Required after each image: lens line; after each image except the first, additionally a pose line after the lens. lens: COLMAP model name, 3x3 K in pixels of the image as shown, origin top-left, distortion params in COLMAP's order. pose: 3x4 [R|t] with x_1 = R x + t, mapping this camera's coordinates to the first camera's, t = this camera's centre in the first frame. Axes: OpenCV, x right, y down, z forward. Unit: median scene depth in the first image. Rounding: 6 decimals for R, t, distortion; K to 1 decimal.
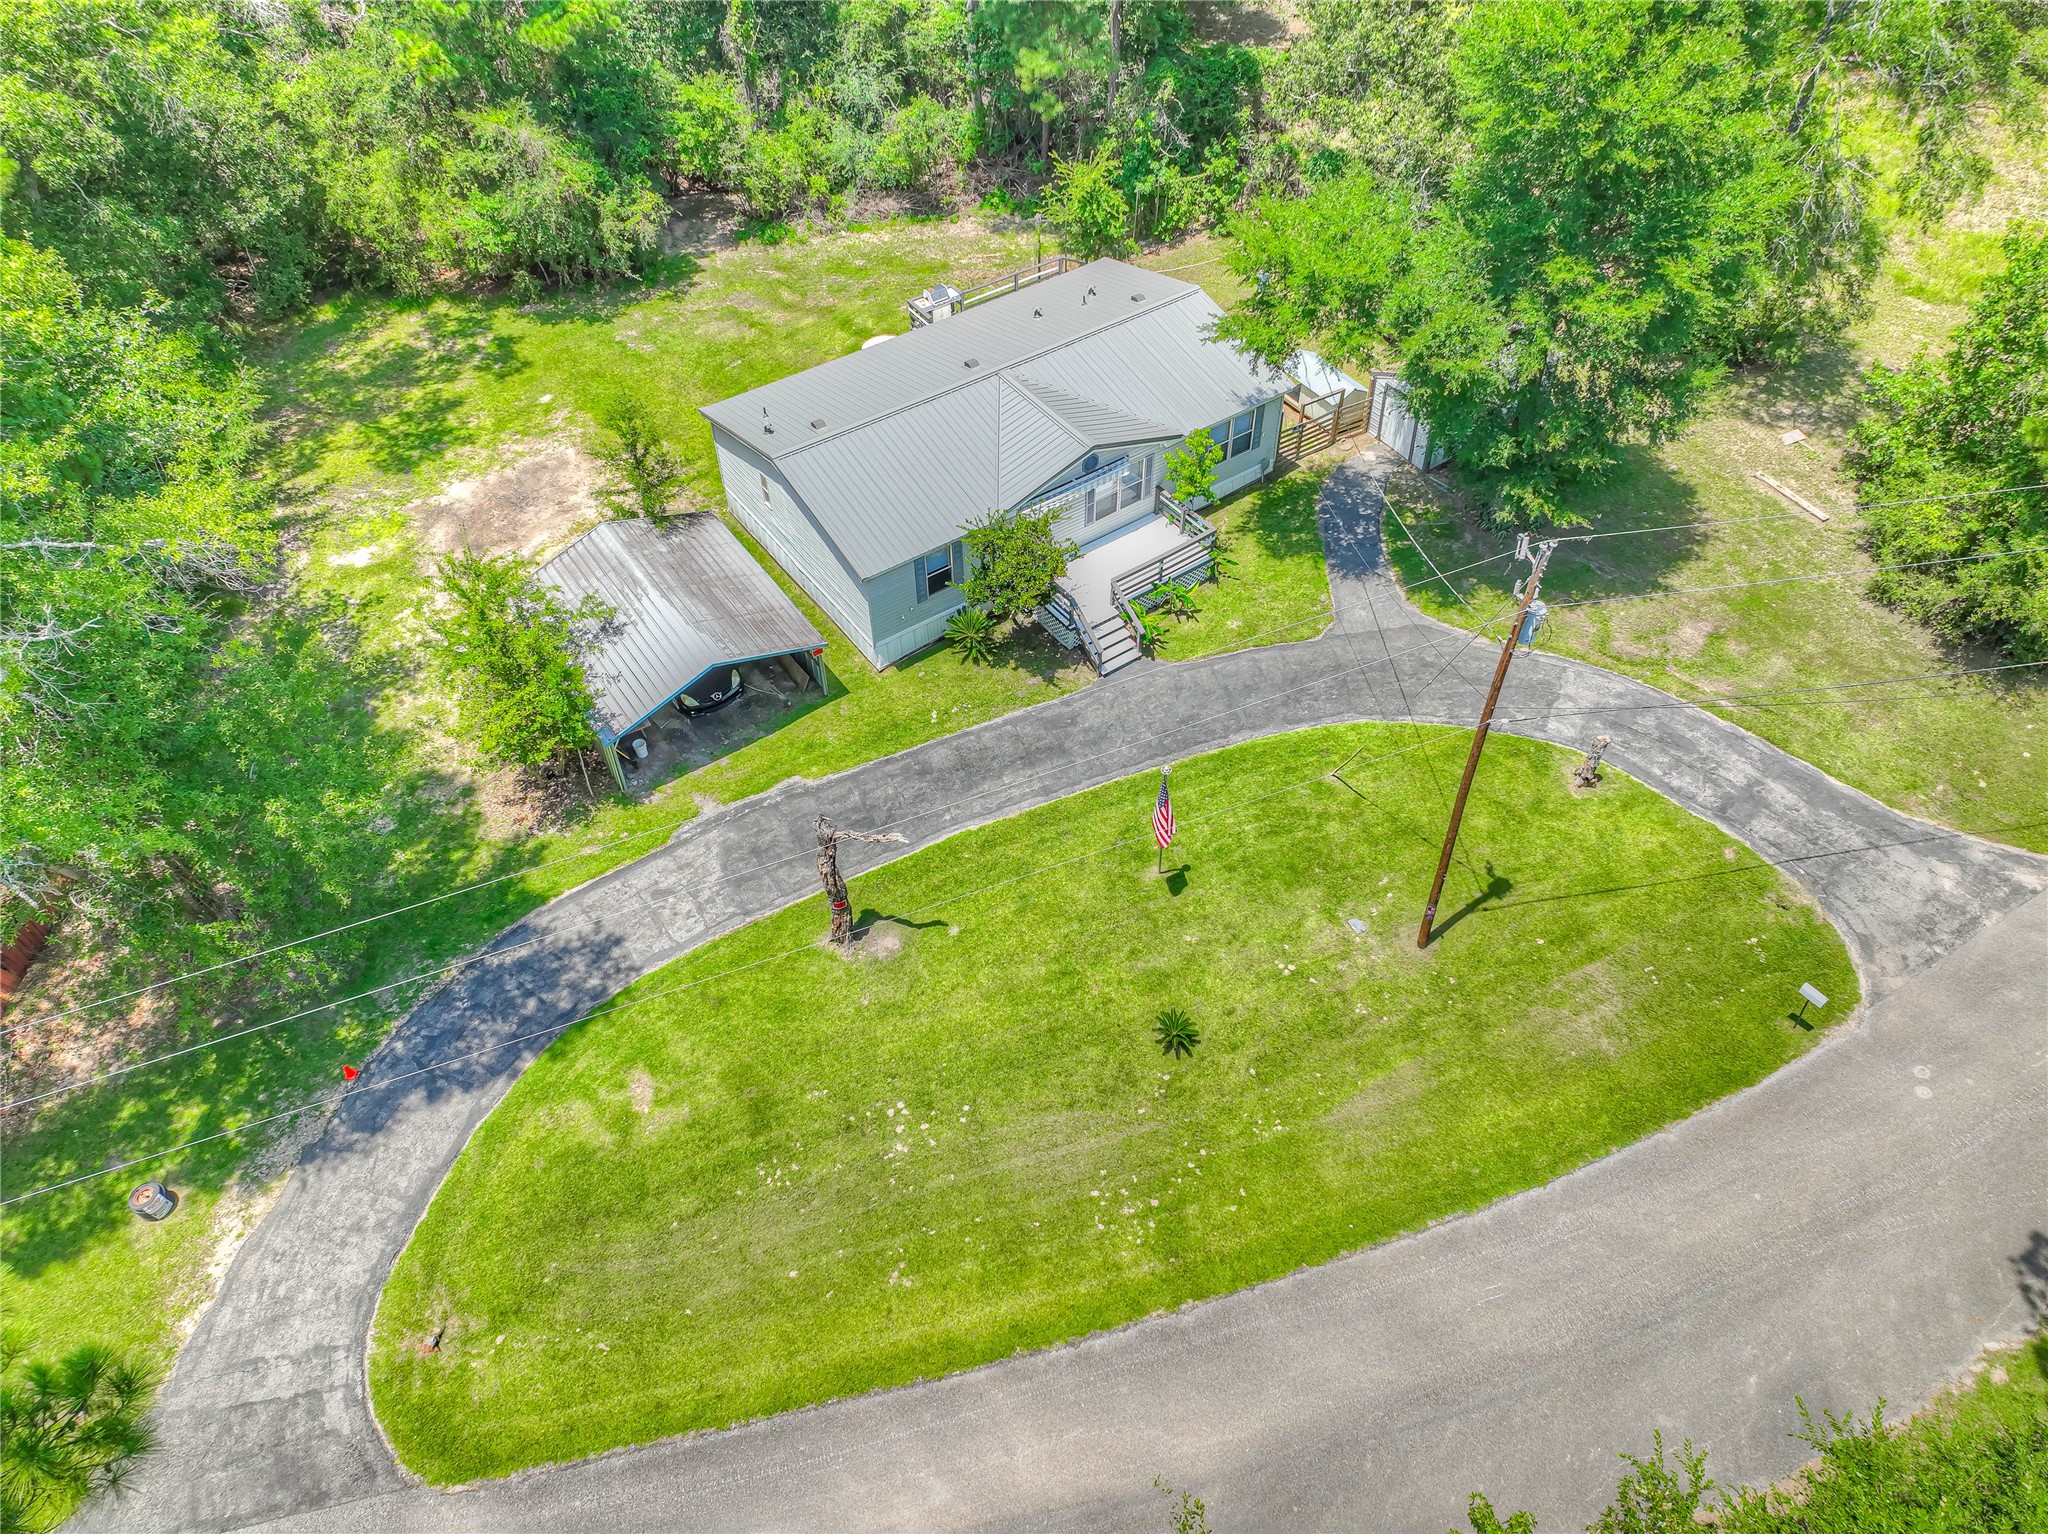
lens RADIAL K [[1429.8, 0, 1024.0], [0, 1429.8, 767.0], [0, 0, 1]] dist [0.023358, -0.001958]
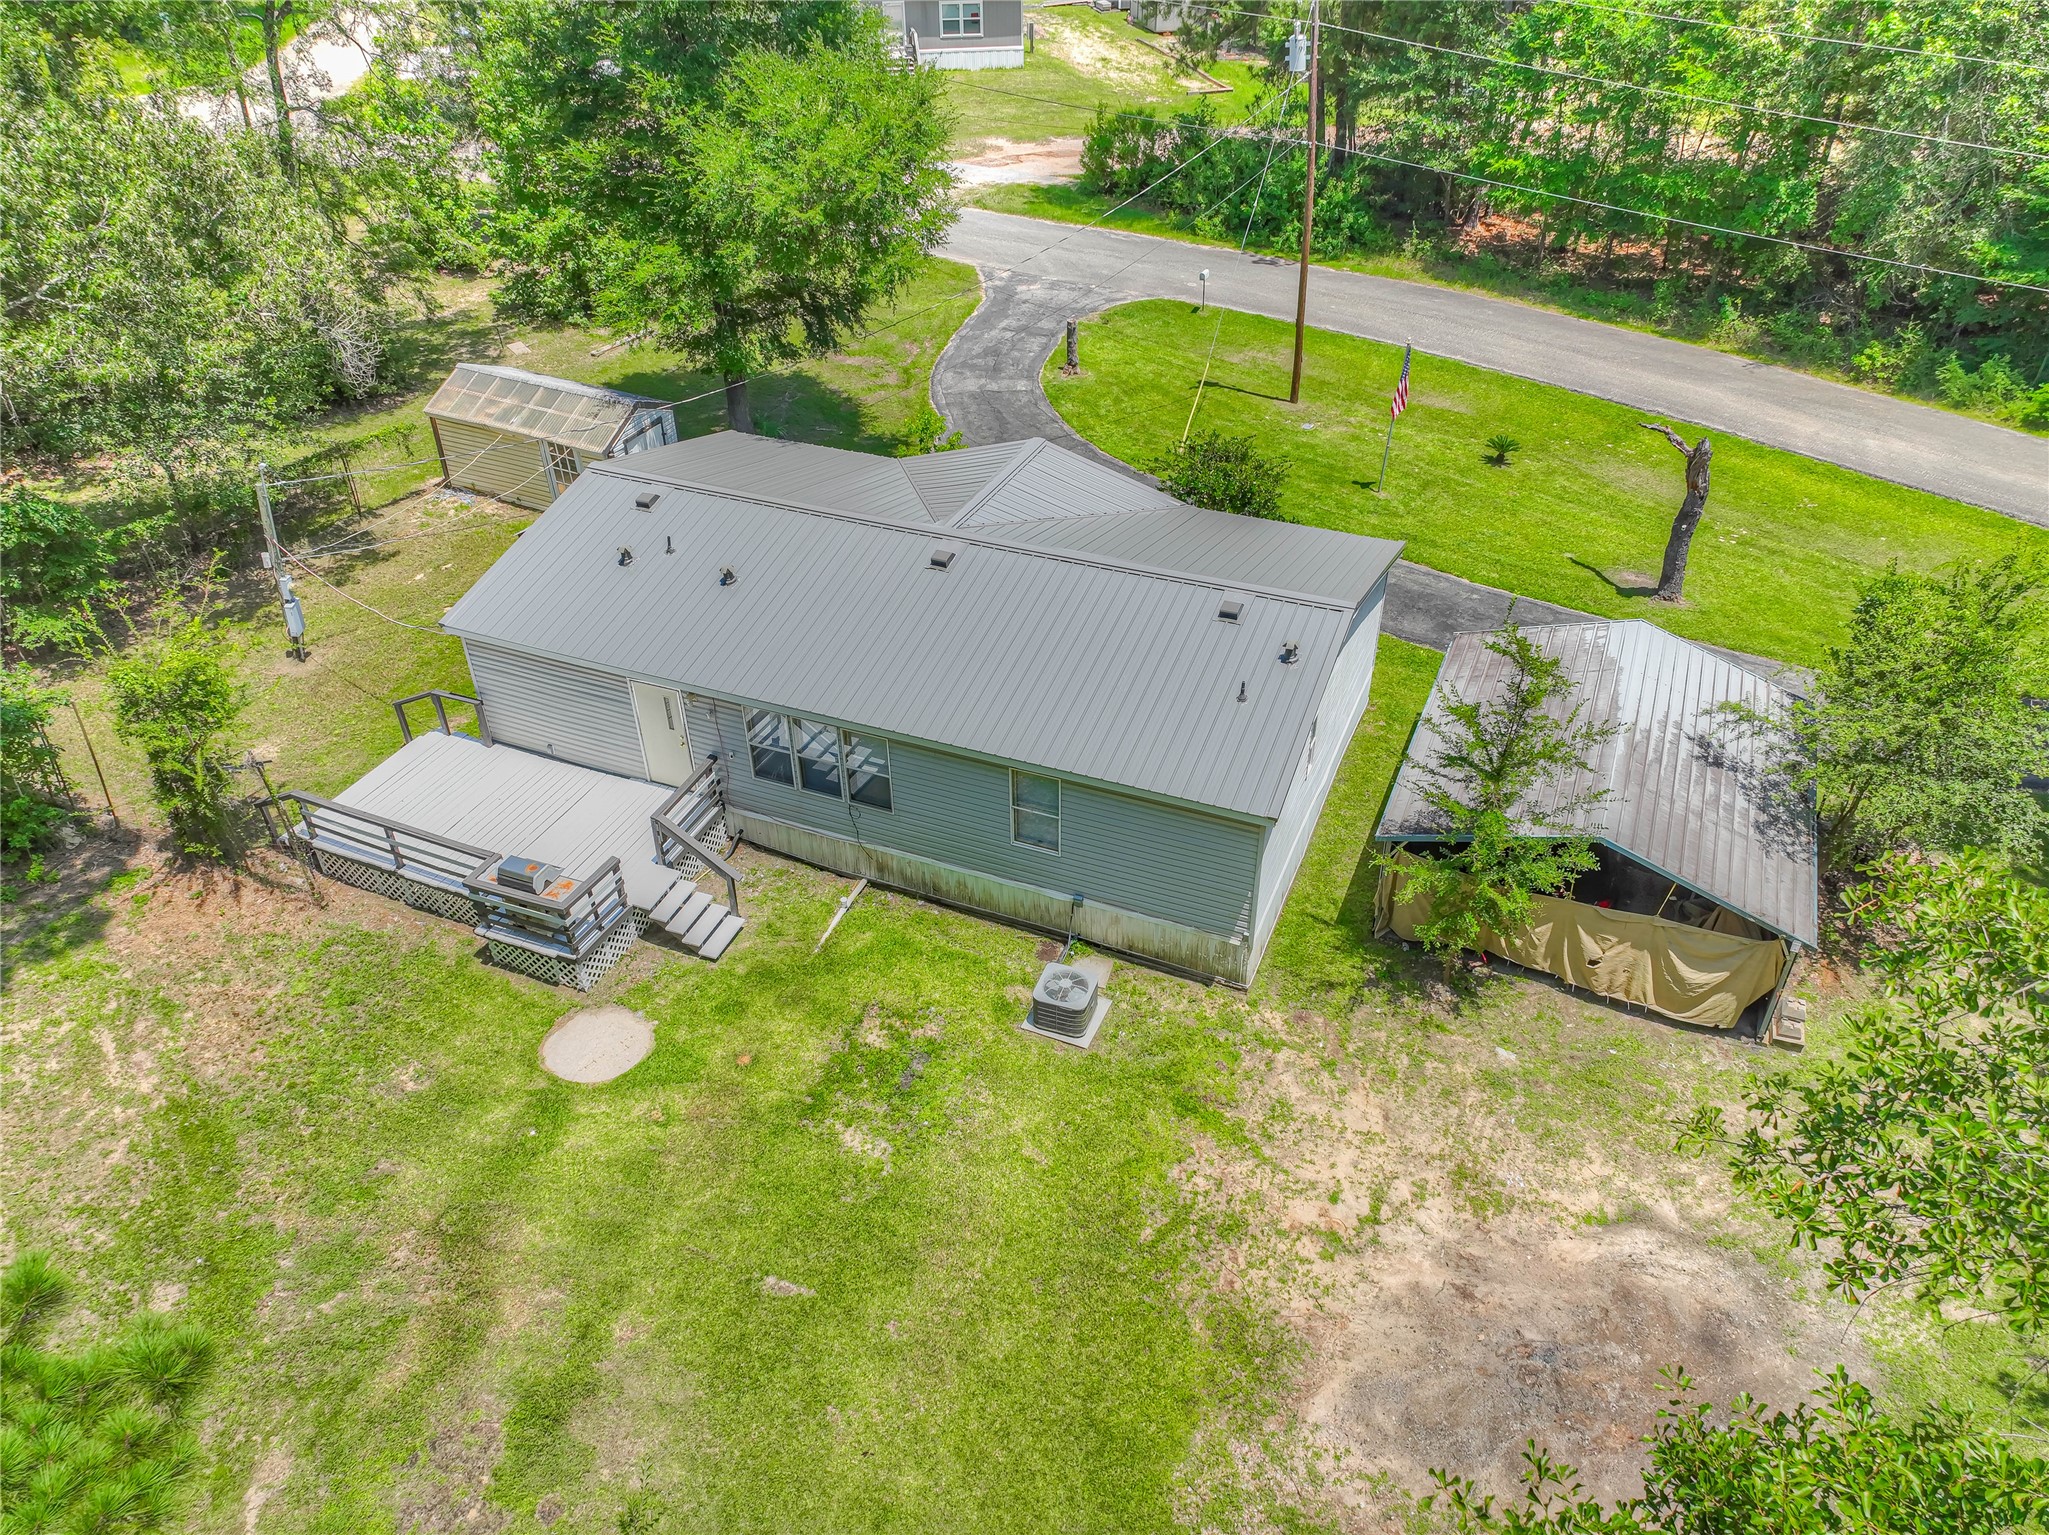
lens RADIAL K [[1430.5, 0, 1024.5], [0, 1430.5, 767.5], [0, 0, 1]] dist [0.023358, -0.001958]
pose [[-0.523855, -0.480379, 0.703429, -0.547080], [0.644003, 0.317152, 0.696186, -0.684677], [-0.557527, 0.817711, 0.143223, 1.024648]]
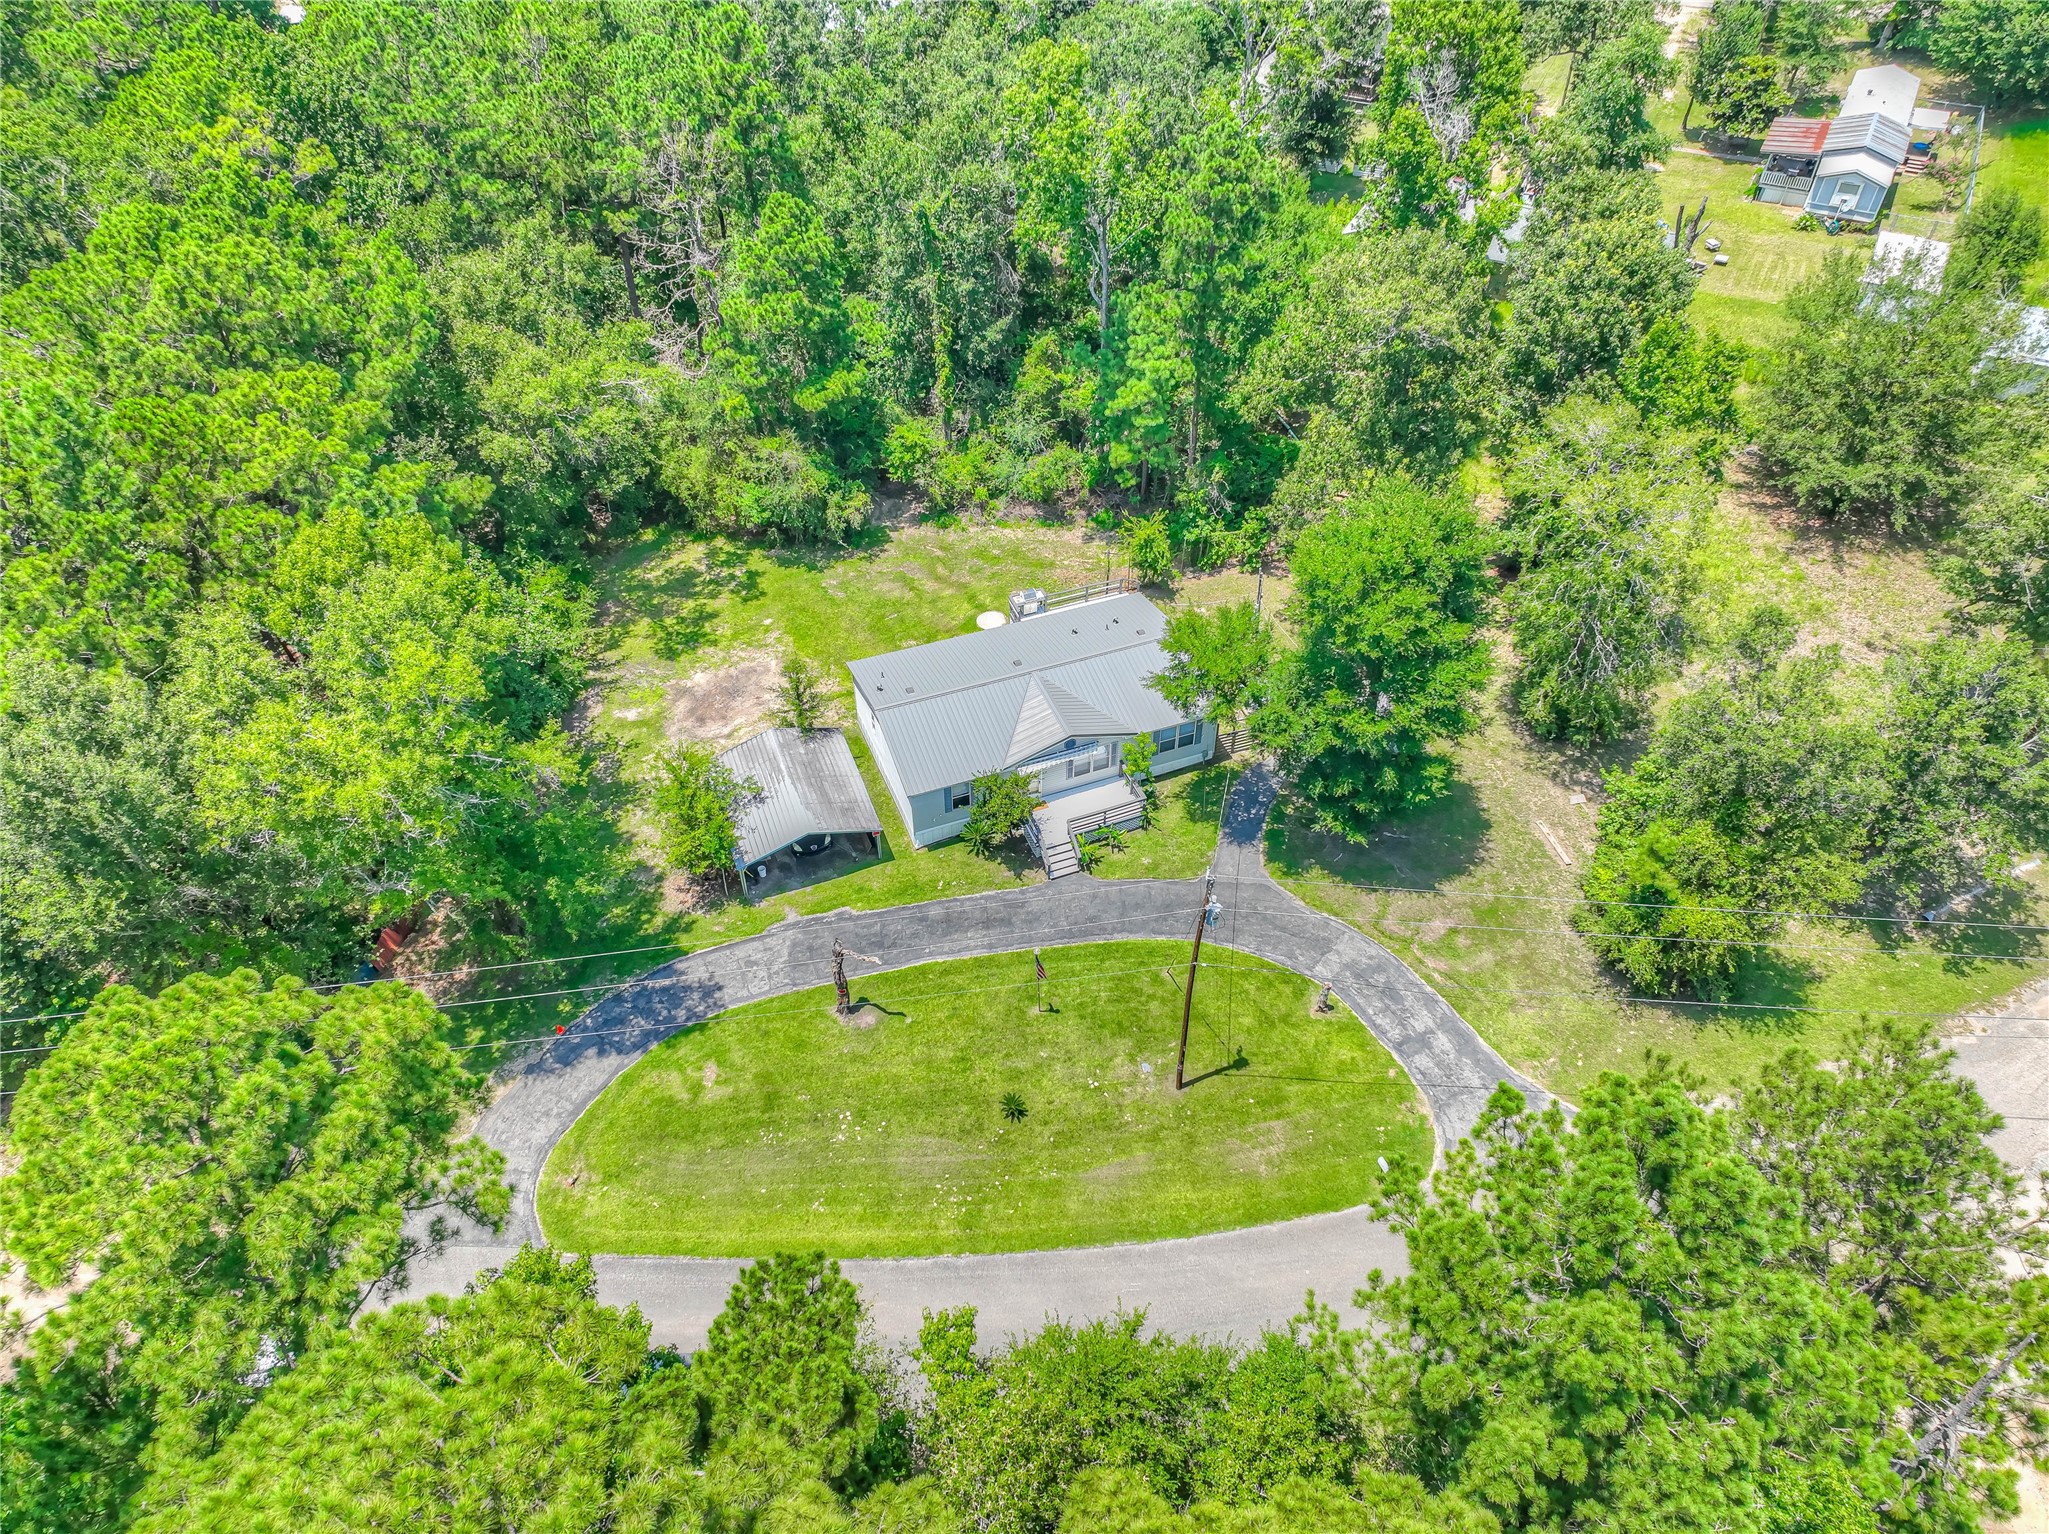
lens RADIAL K [[1430.5, 0, 1024.5], [0, 1430.5, 767.0], [0, 0, 1]] dist [0.023358, -0.001958]
pose [[0.970330, 0.174472, -0.167391, 0.266188], [-0.184772, 0.981611, -0.047948, -0.103372], [0.155947, 0.077455, 0.984724, -0.553731]]
